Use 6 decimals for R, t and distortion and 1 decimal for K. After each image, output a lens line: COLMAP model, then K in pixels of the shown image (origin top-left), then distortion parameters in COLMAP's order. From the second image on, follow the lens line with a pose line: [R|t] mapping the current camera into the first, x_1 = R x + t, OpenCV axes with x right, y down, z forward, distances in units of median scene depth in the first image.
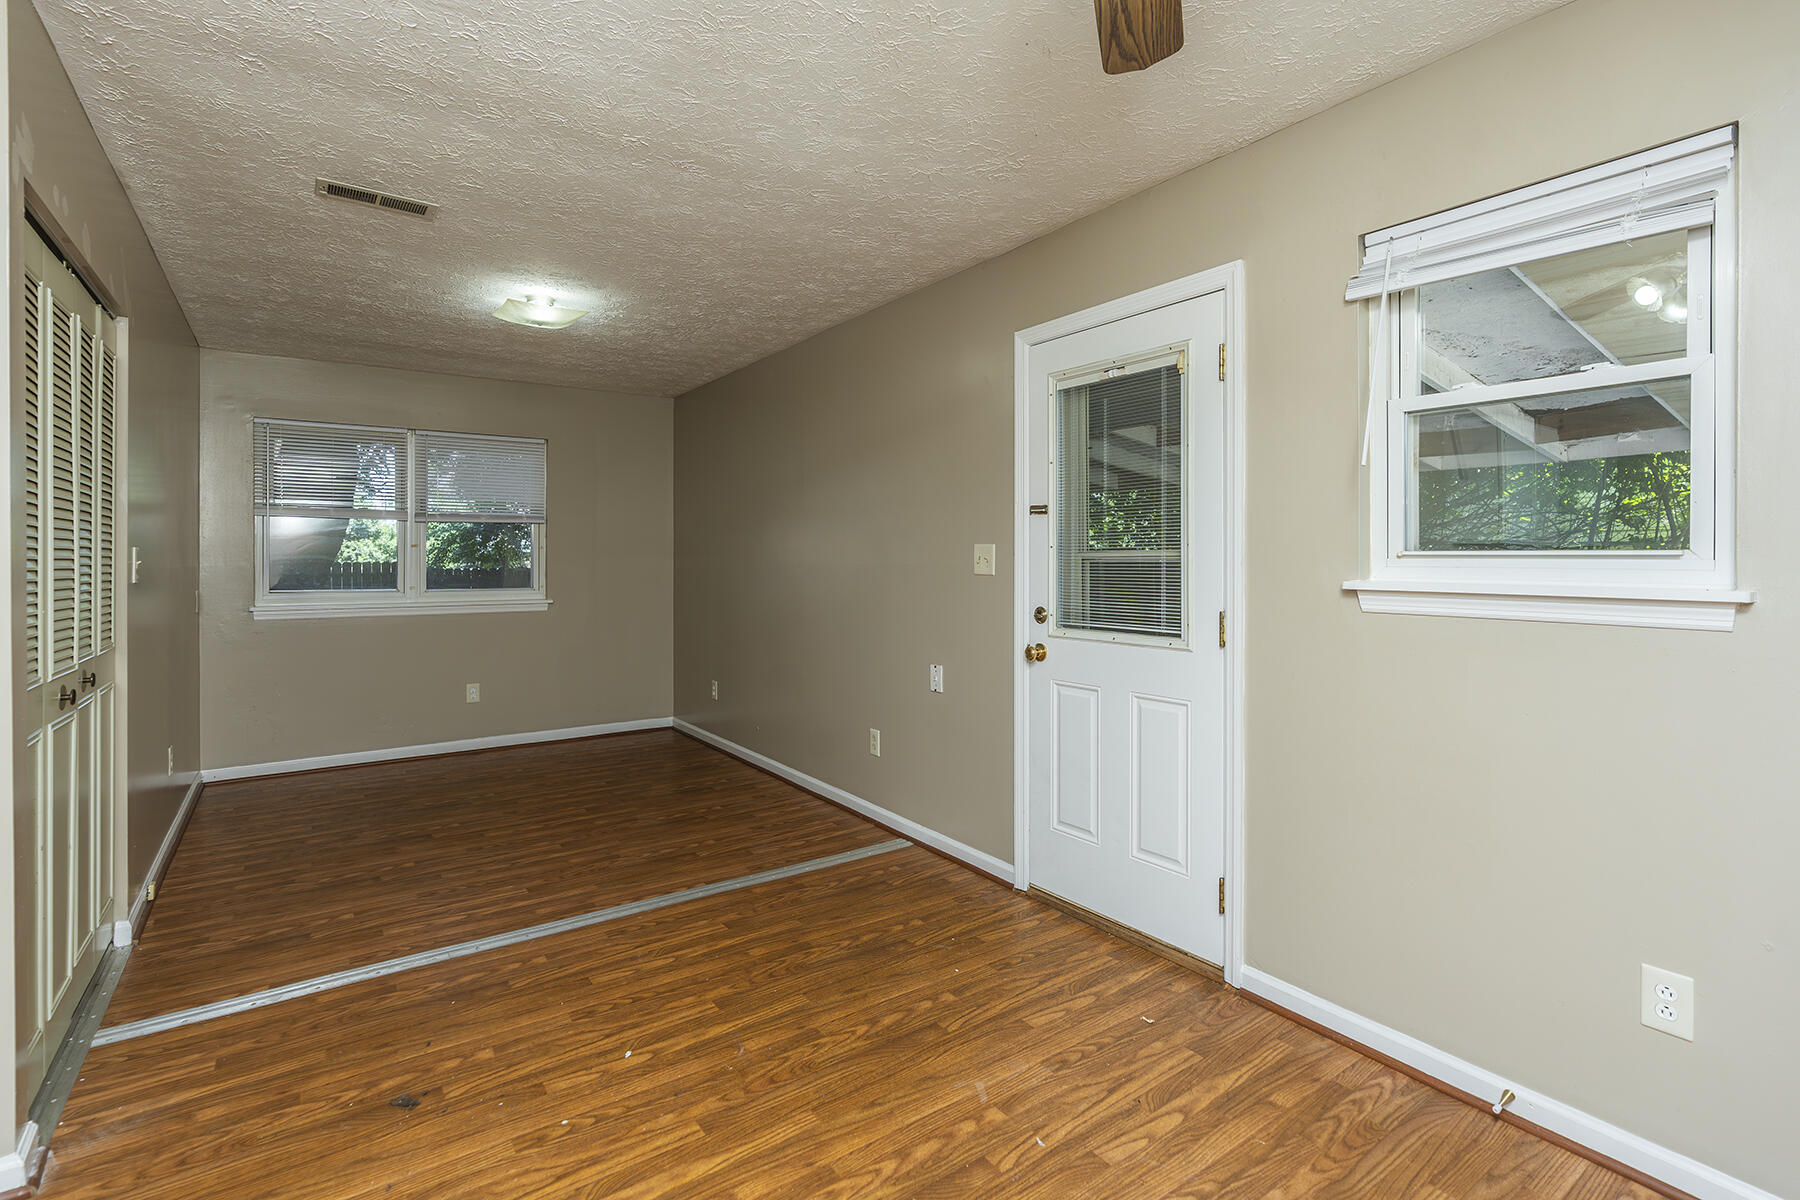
lens RADIAL K [[840.9, 0, 898.9], [0, 840.9, 552.9], [0, 0, 1]] dist [0.000819, 0.001925]
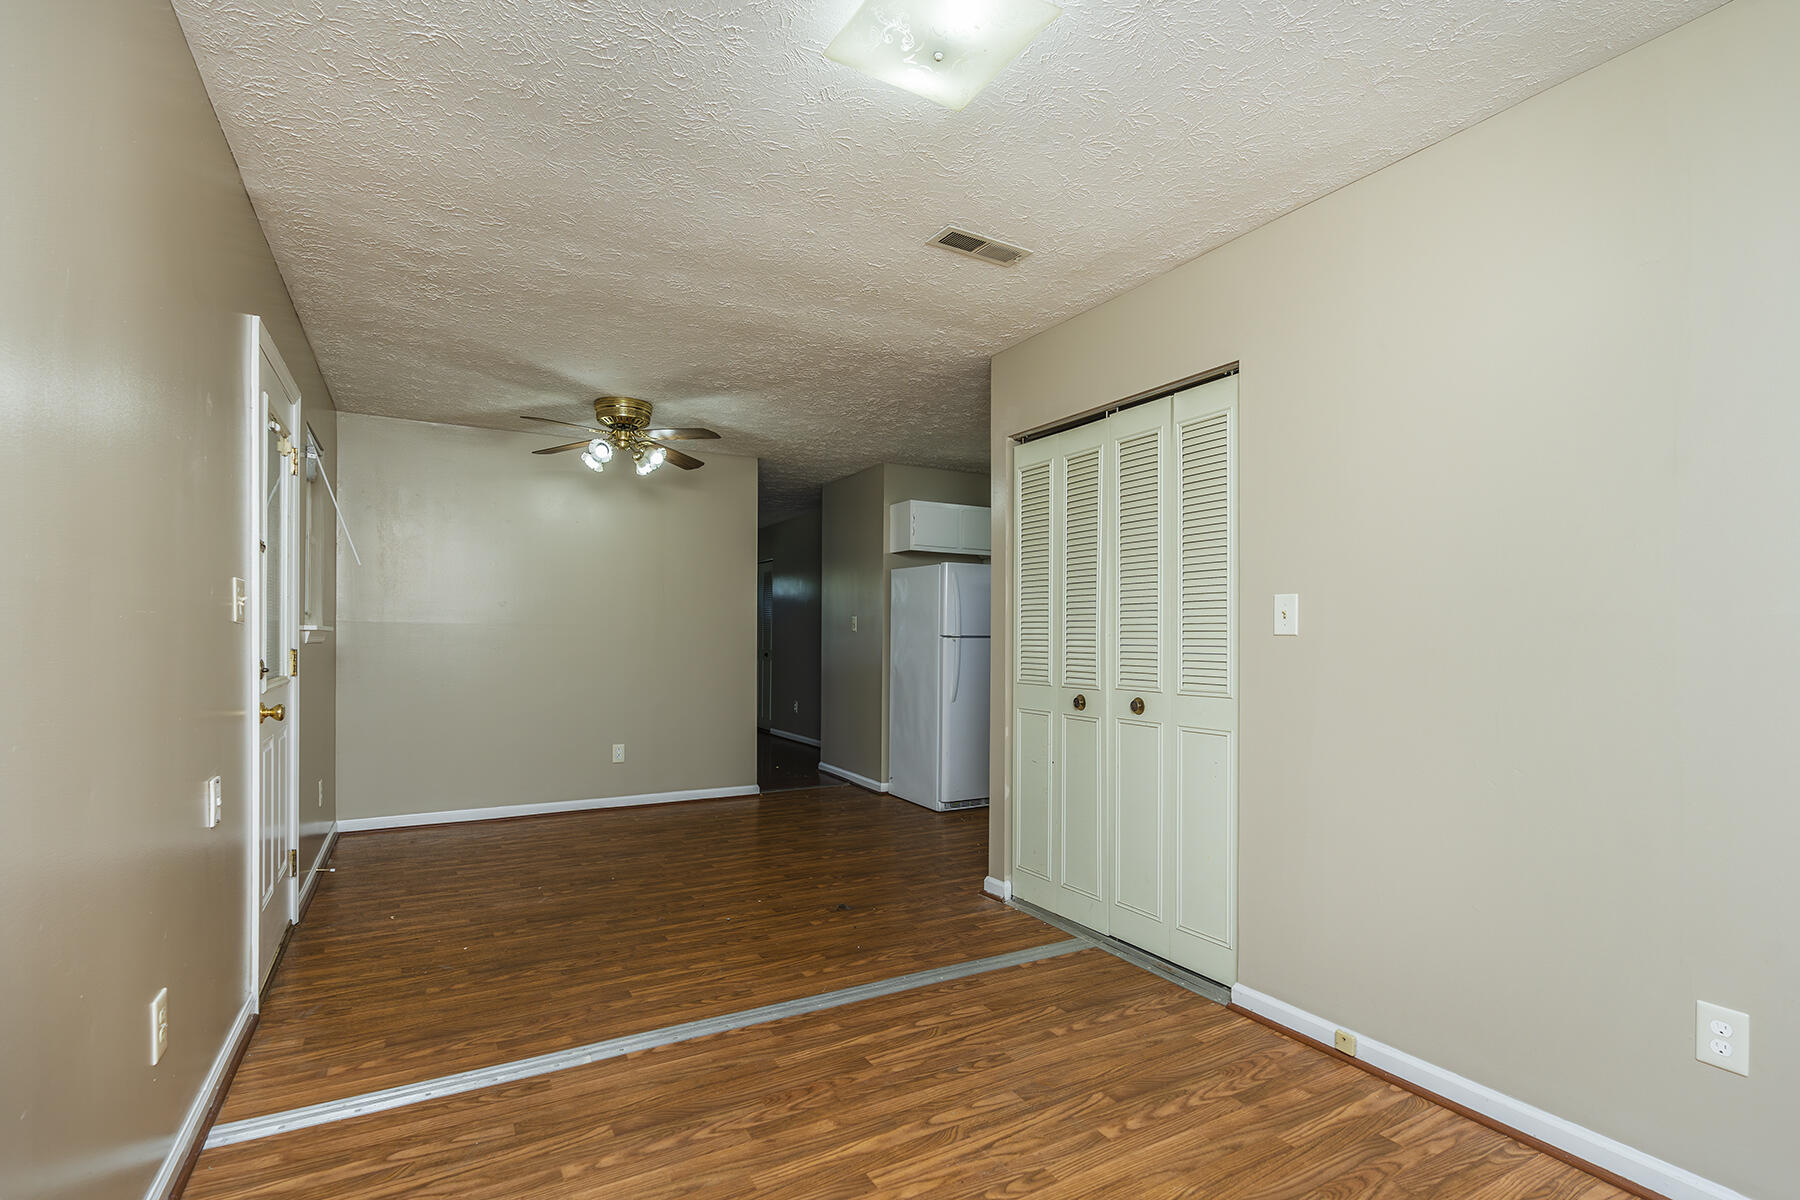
lens RADIAL K [[839.0, 0, 901.6], [0, 839.0, 637.0], [0, 0, 1]] dist [0.000600, 0.000308]
pose [[-0.995077, -0.005748, 0.098942, -0.603409], [-0.006518, 0.999951, -0.007458, 0.048123], [-0.098894, -0.008066, -0.995065, 1.921233]]
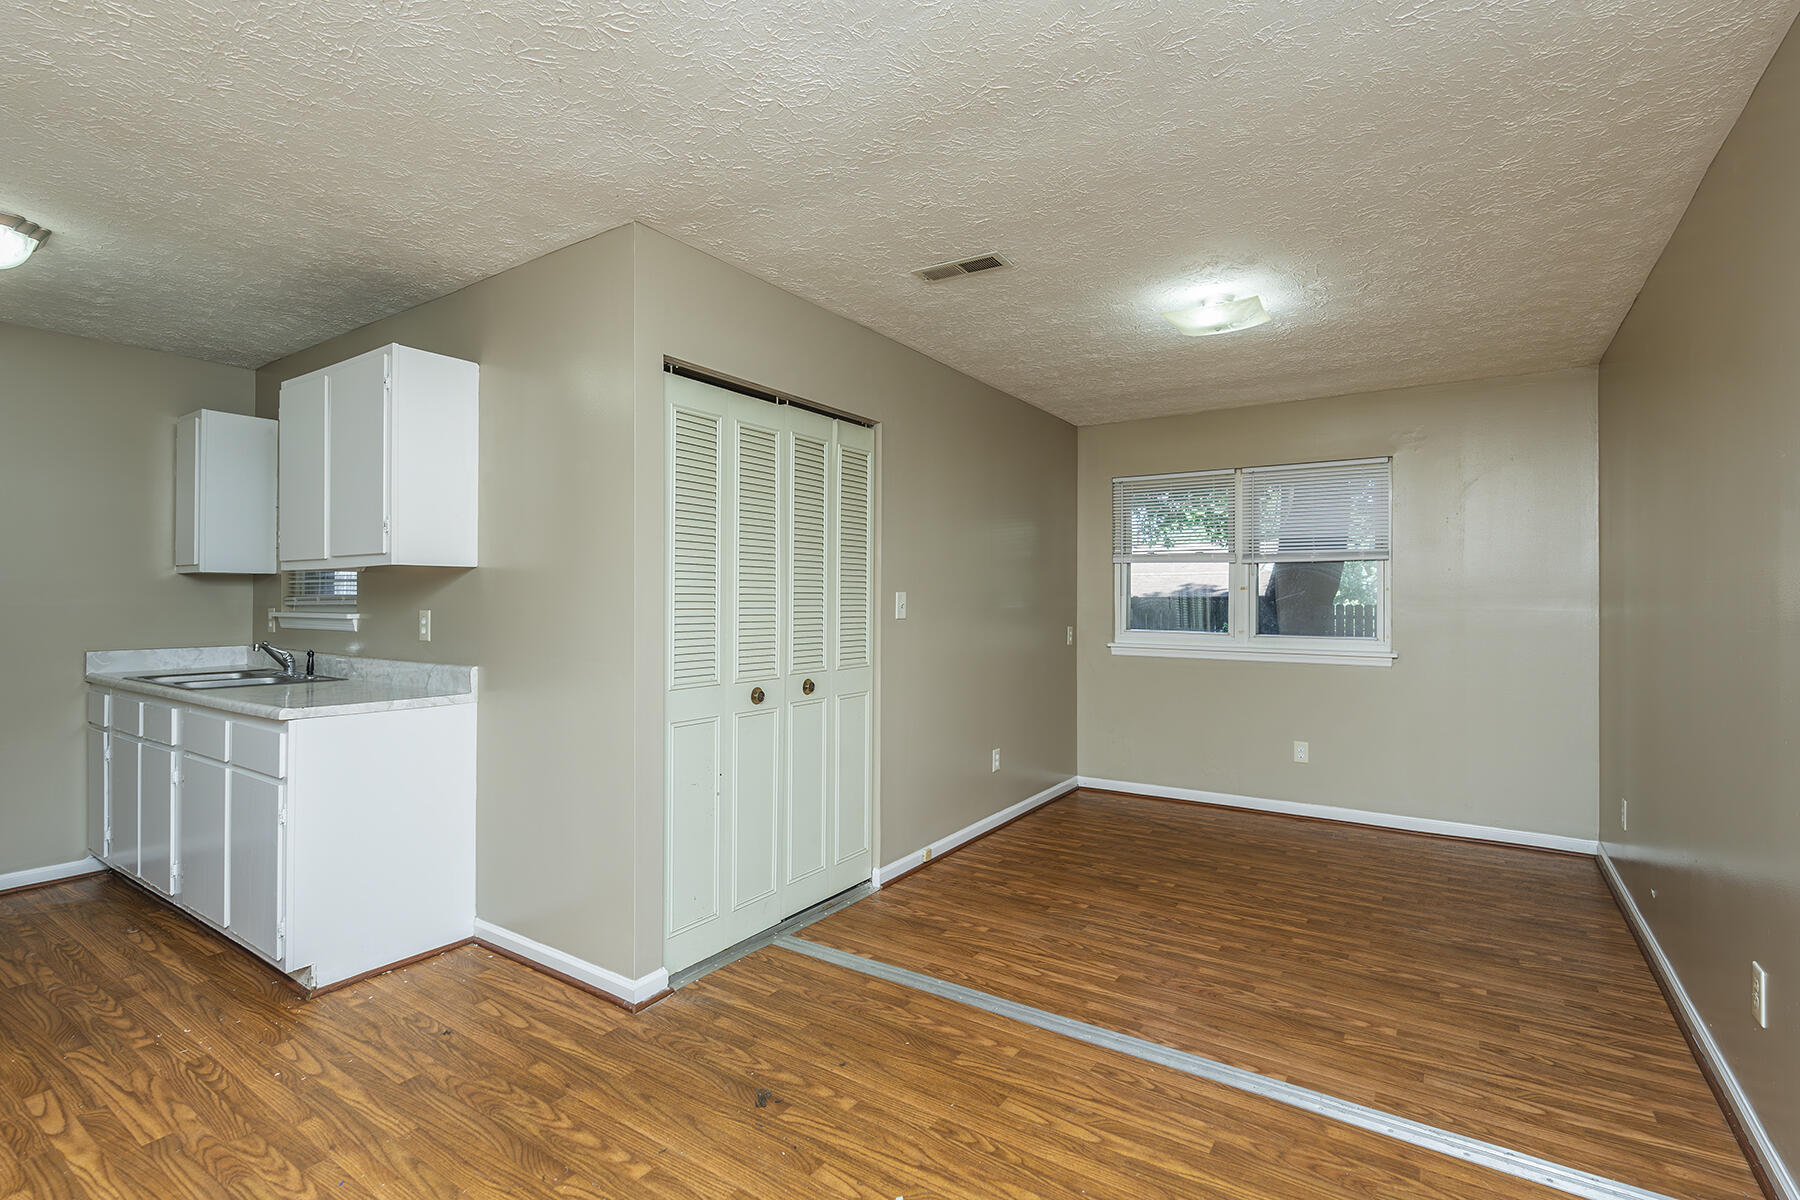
lens RADIAL K [[844.0, 0, 895.3], [0, 844.0, 584.1], [0, 0, 1]] dist [-0.000268, 0.000869]
pose [[0.356996, -0.014803, -0.933988, 0.344375], [0.000641, 0.999878, -0.015603, 0.002295], [0.934106, 0.004972, 0.356962, 0.520635]]
